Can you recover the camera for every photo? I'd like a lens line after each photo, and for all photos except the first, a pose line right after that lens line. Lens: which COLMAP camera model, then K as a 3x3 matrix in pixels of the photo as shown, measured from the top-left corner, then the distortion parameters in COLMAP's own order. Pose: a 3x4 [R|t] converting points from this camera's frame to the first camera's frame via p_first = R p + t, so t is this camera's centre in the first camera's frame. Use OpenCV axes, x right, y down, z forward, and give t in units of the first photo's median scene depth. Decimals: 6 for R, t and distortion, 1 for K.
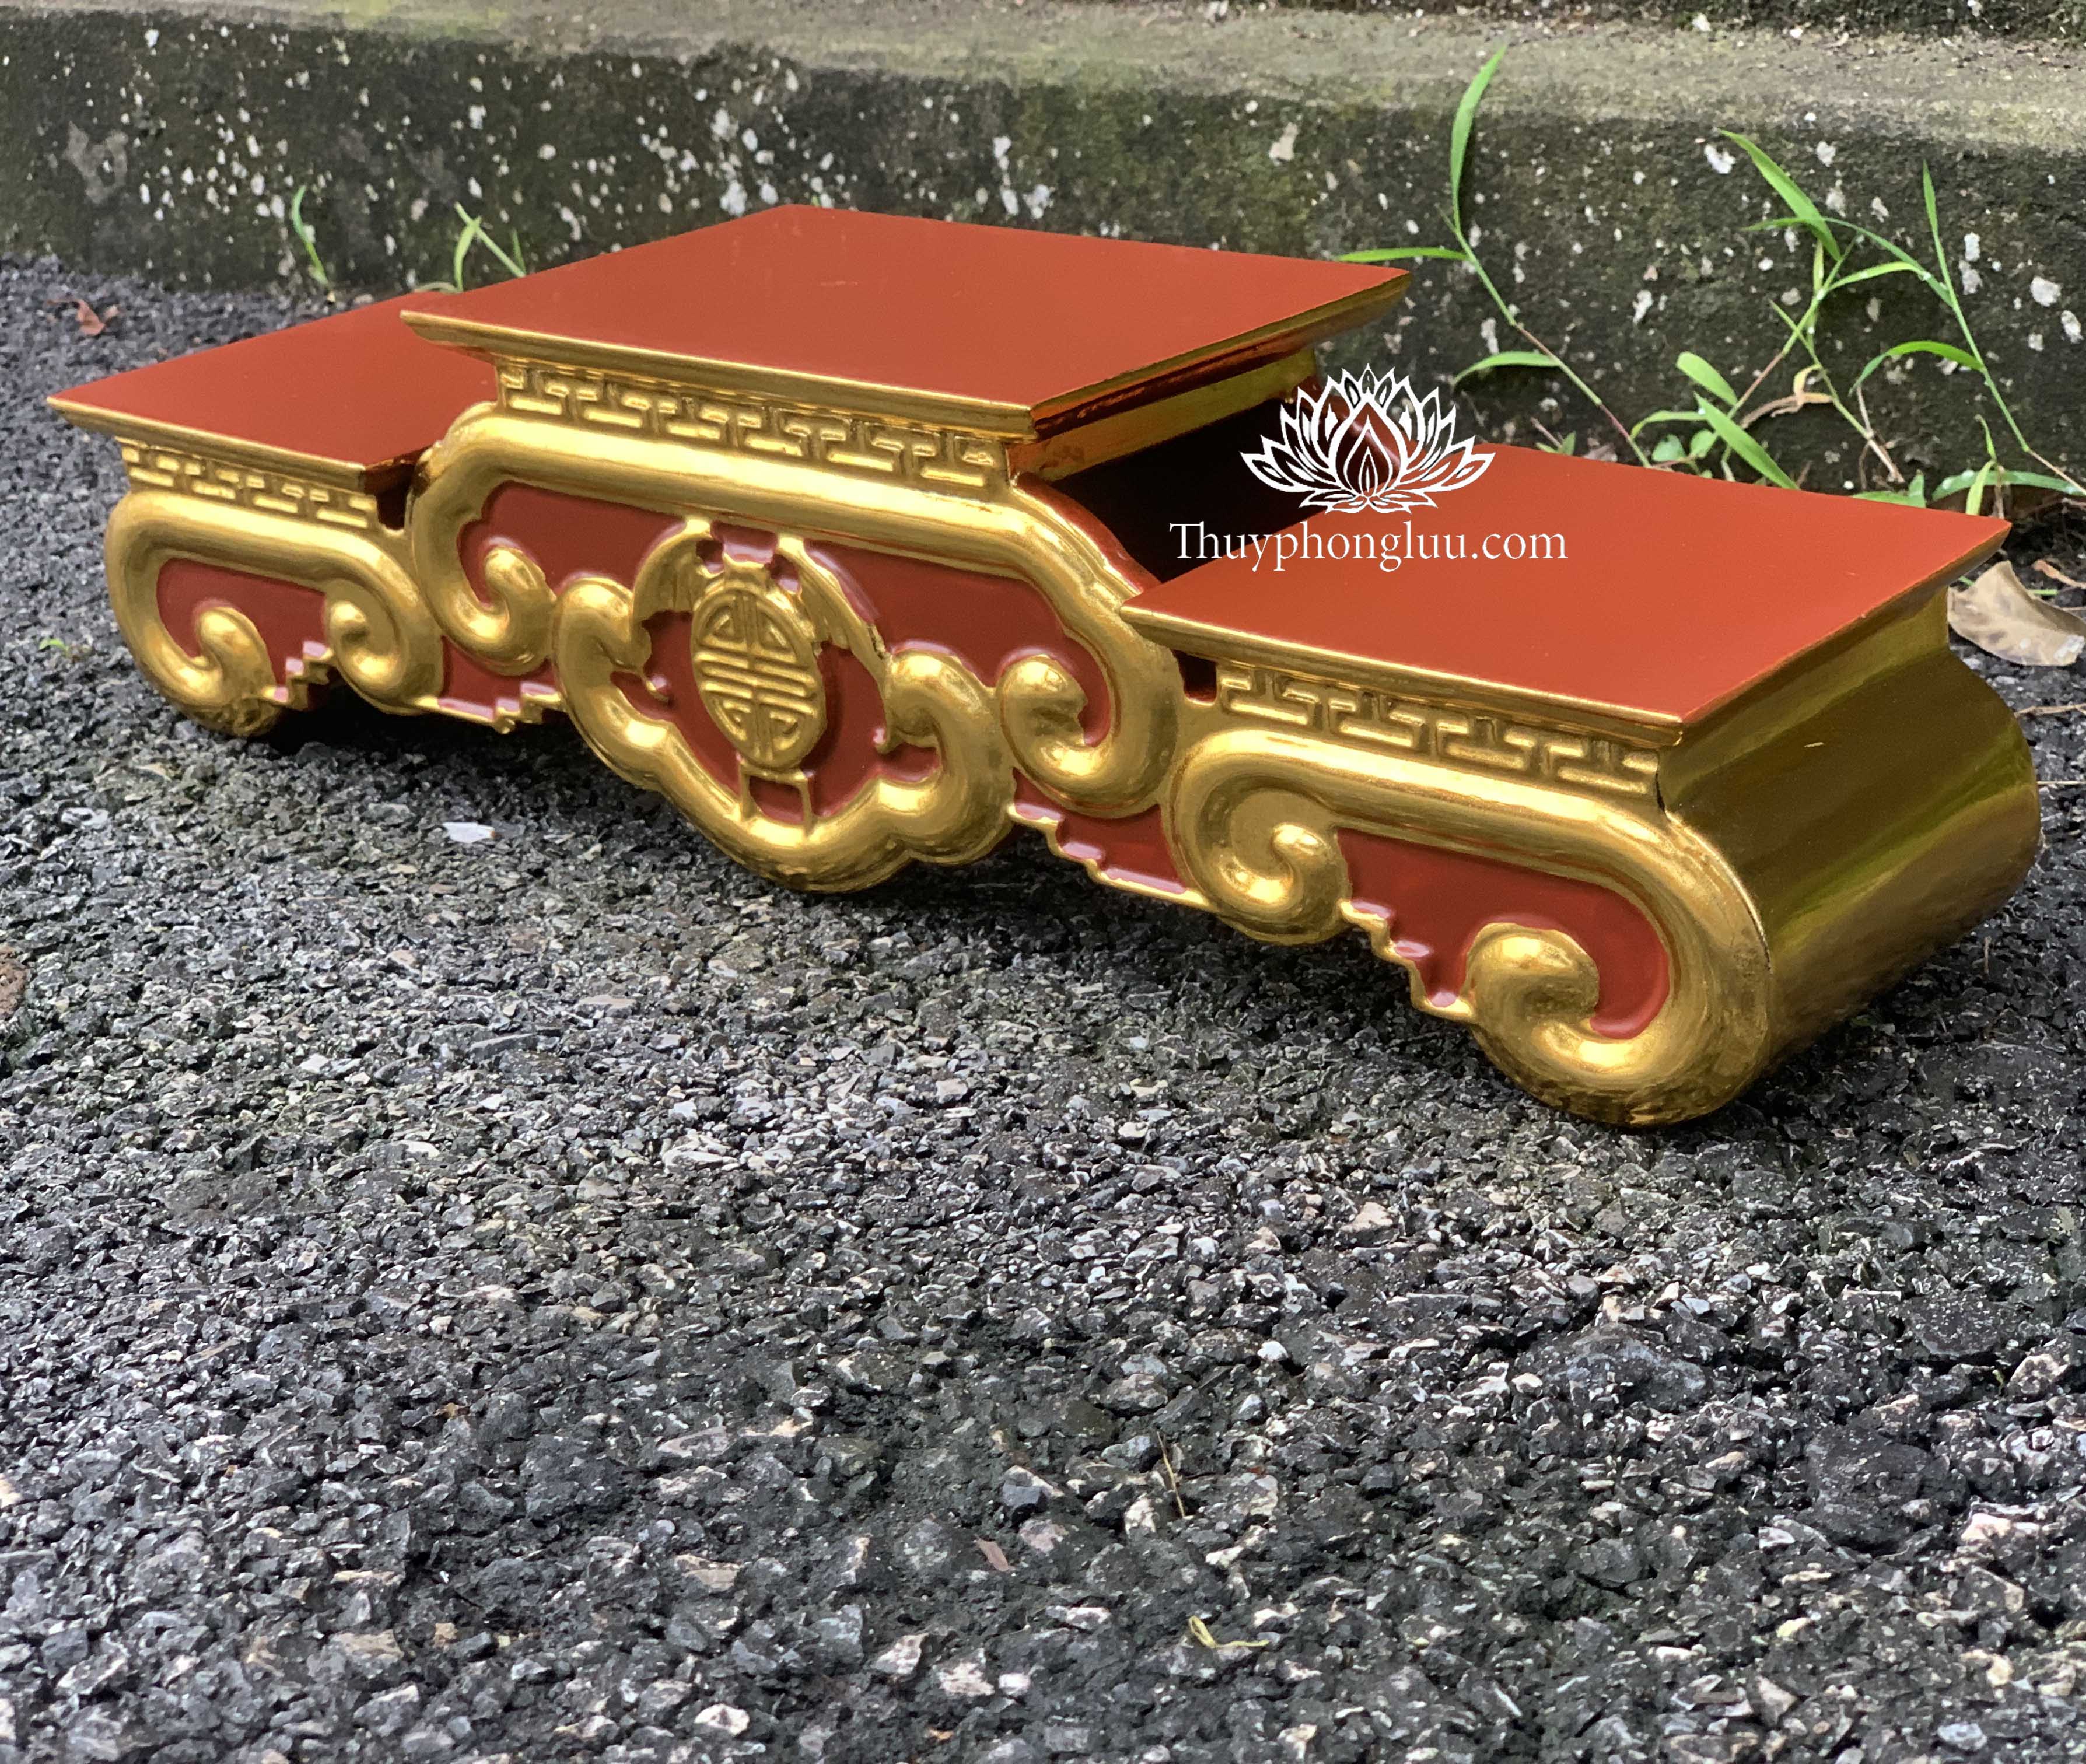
lens RADIAL K [[3578.6, 0, 1055.9], [0, 3578.6, 932.8], [0, 0, 1]] dist [0.091570, -0.539193]
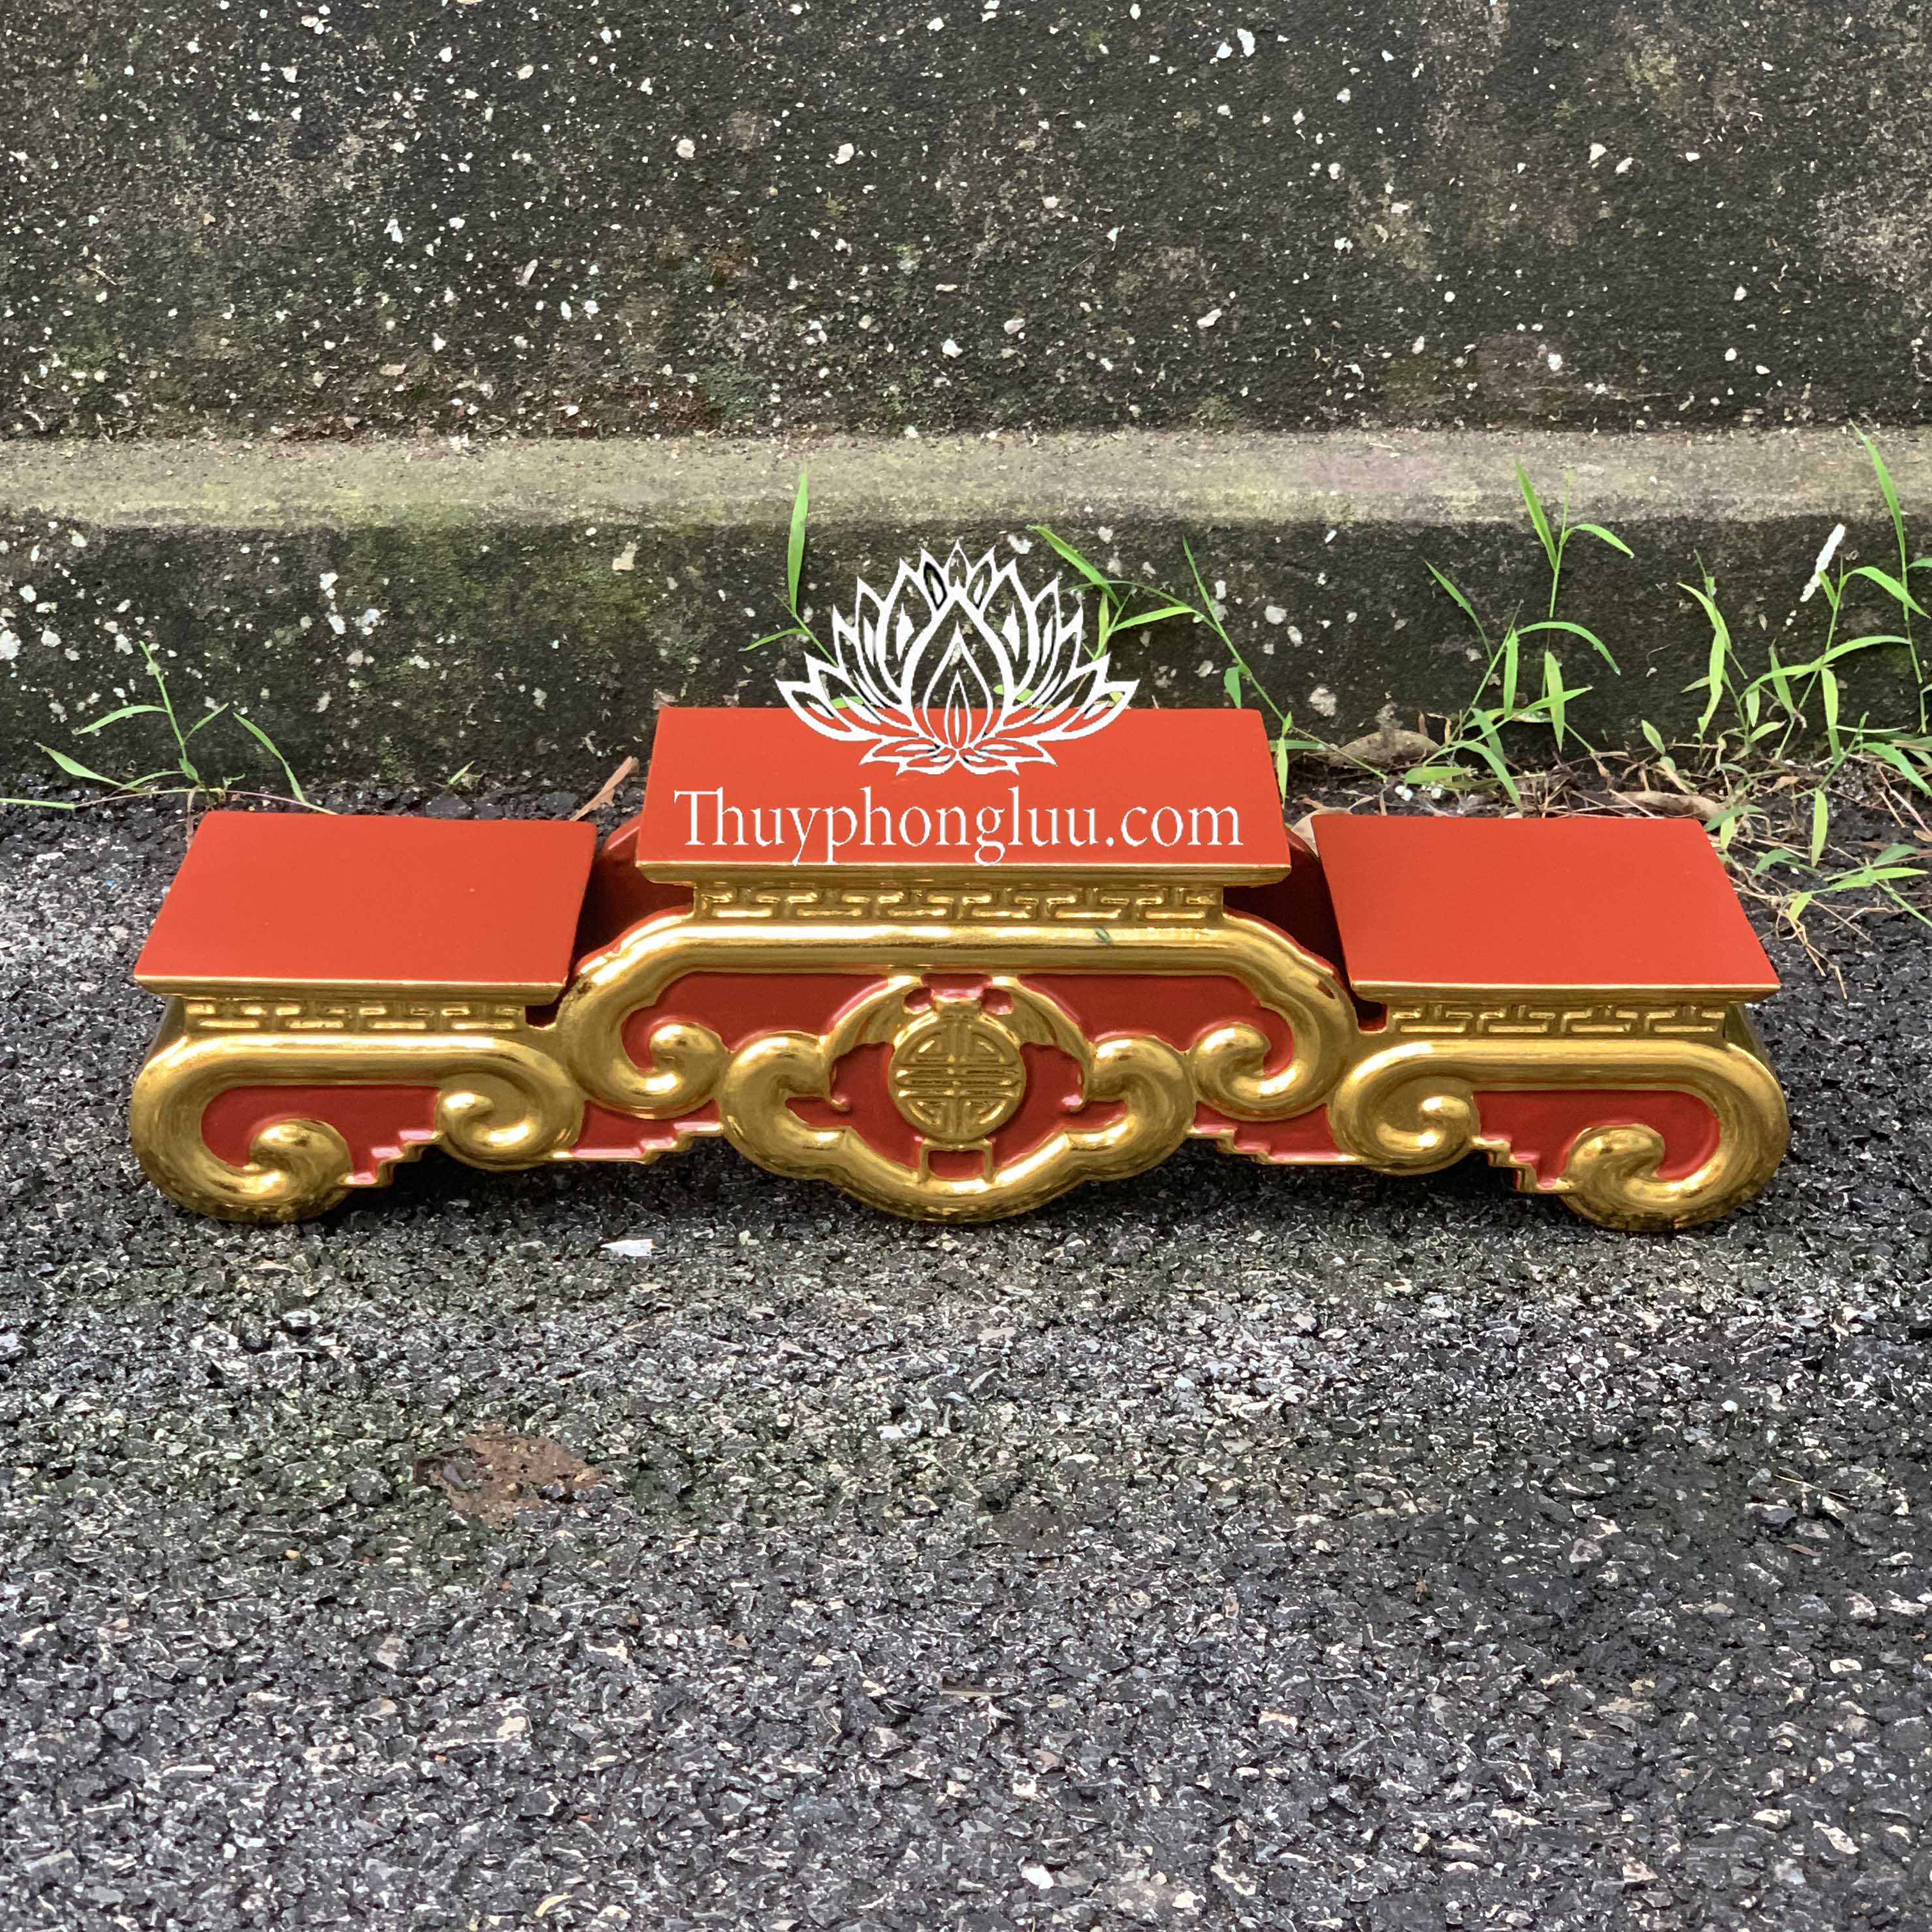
lens RADIAL K [[3973.2, 0, 920.7], [0, 3973.2, 970.8], [0, 0, 1]] dist [-0.072327, 1.351970]
pose [[0.752982, -0.206599, 0.624768, -1.101231], [0.199946, 0.976379, 0.081891, -0.254348], [-0.626929, 0.063257, 0.776504, -0.179612]]
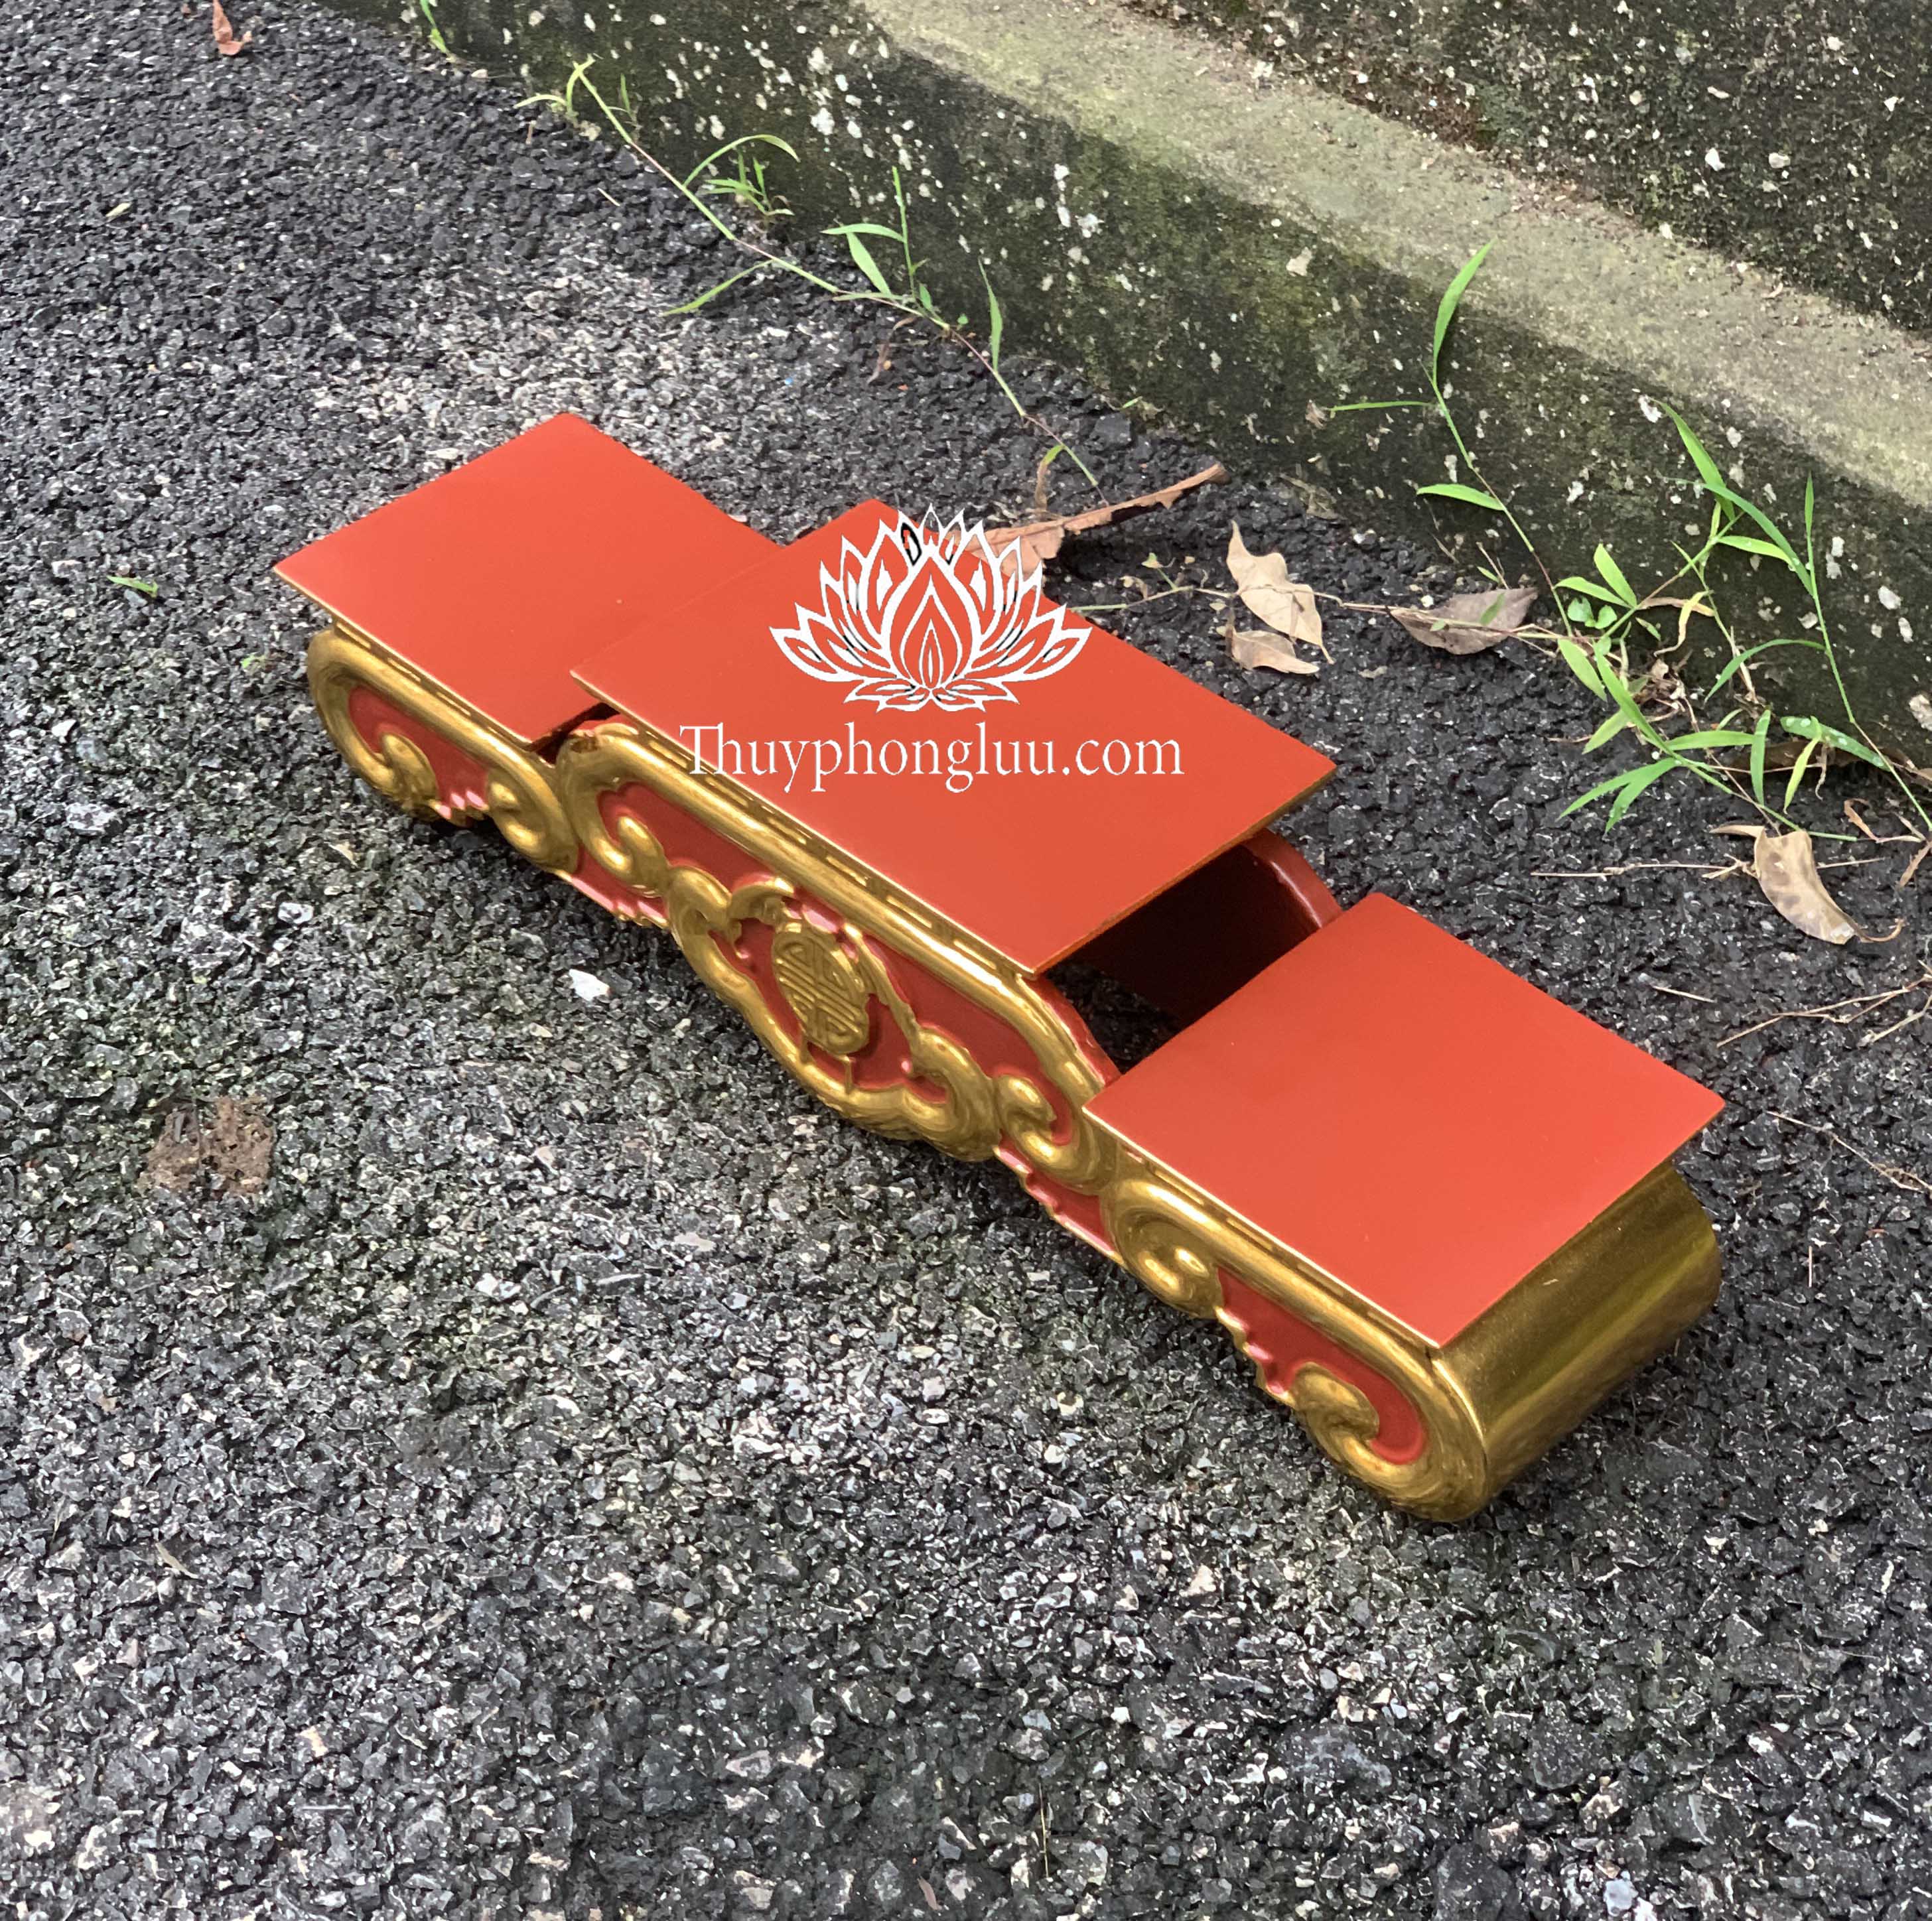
lens RADIAL K [[4038.4, 0, 885.5], [0, 4038.4, 896.0], [0, 0, 1]] dist [0.001798, 0.642986]
pose [[0.995076, 0.095831, -0.025317, -0.025187], [-0.083379, 0.947407, 0.308980, -0.616556], [0.053596, -0.305348, 0.950731, -0.461626]]
